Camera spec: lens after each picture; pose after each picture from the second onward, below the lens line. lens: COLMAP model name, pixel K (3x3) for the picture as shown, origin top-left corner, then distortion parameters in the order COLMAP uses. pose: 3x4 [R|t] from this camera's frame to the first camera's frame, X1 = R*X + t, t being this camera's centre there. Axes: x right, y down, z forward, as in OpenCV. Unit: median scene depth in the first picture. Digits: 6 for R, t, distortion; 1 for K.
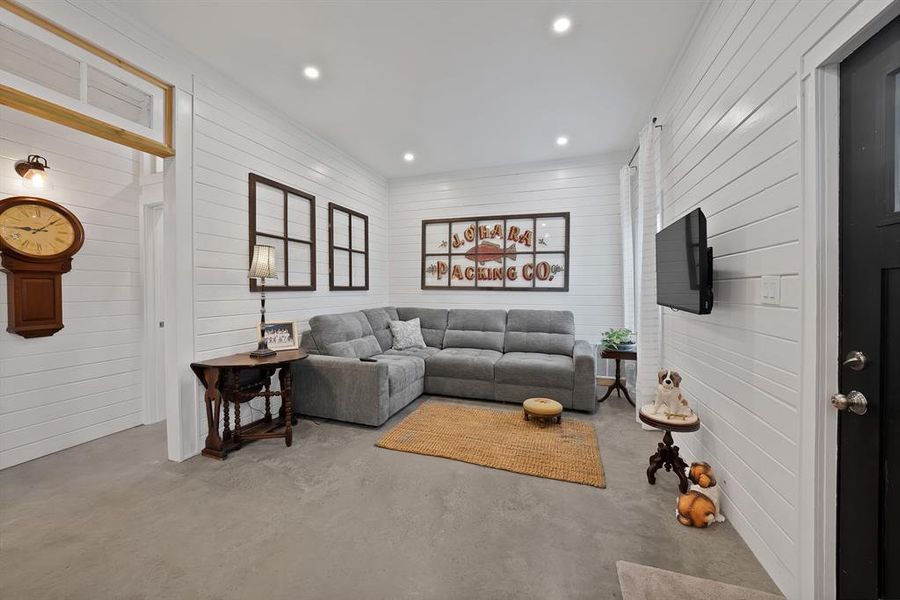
lens RADIAL K [[326.2, 0, 449.7], [0, 326.2, 290.8], [0, 0, 1]] dist [-0.026273, 0.005142]
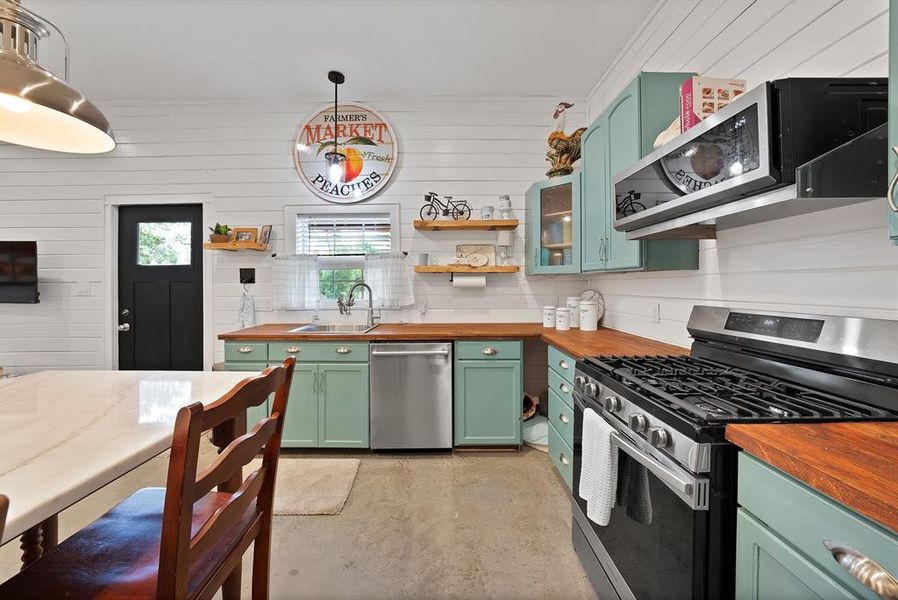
lens RADIAL K [[325.5, 0, 444.0], [0, 325.5, 283.6], [0, 0, 1]] dist [-0.026273, 0.005142]
pose [[-0.314943, 0.012466, 0.949029, -0.723851], [0.007470, 0.999915, -0.010655, 0.001516], [-0.949081, 0.003734, -0.315009, -0.257035]]
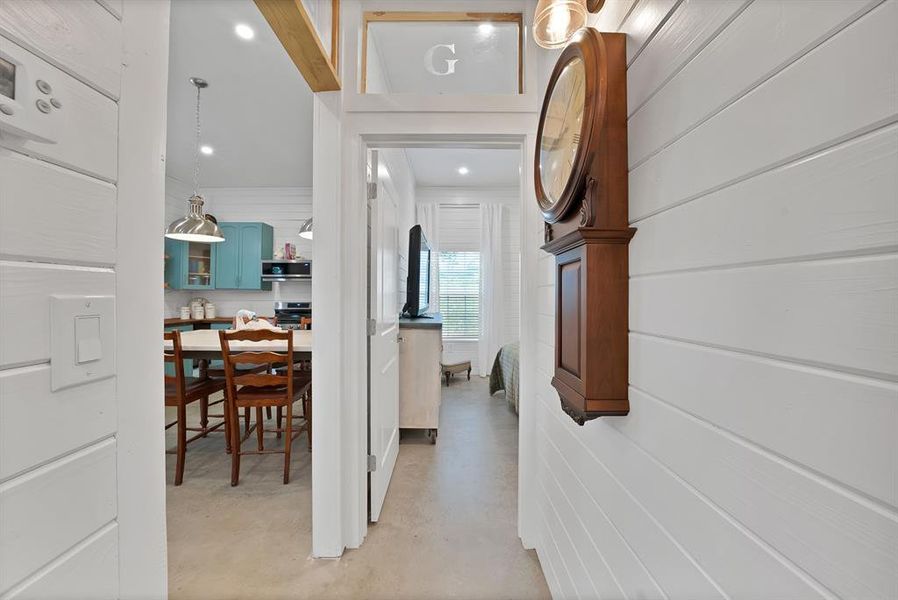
lens RADIAL K [[325.5, 0, 446.9], [0, 325.5, 296.9], [0, 0, 1]] dist [-0.026273, 0.005142]
pose [[-0.949423, -0.000433, -0.314001, -0.684196], [-0.001667, 0.999992, 0.003661, -0.000986], [0.313997, 0.003999, -0.949416, 0.880981]]
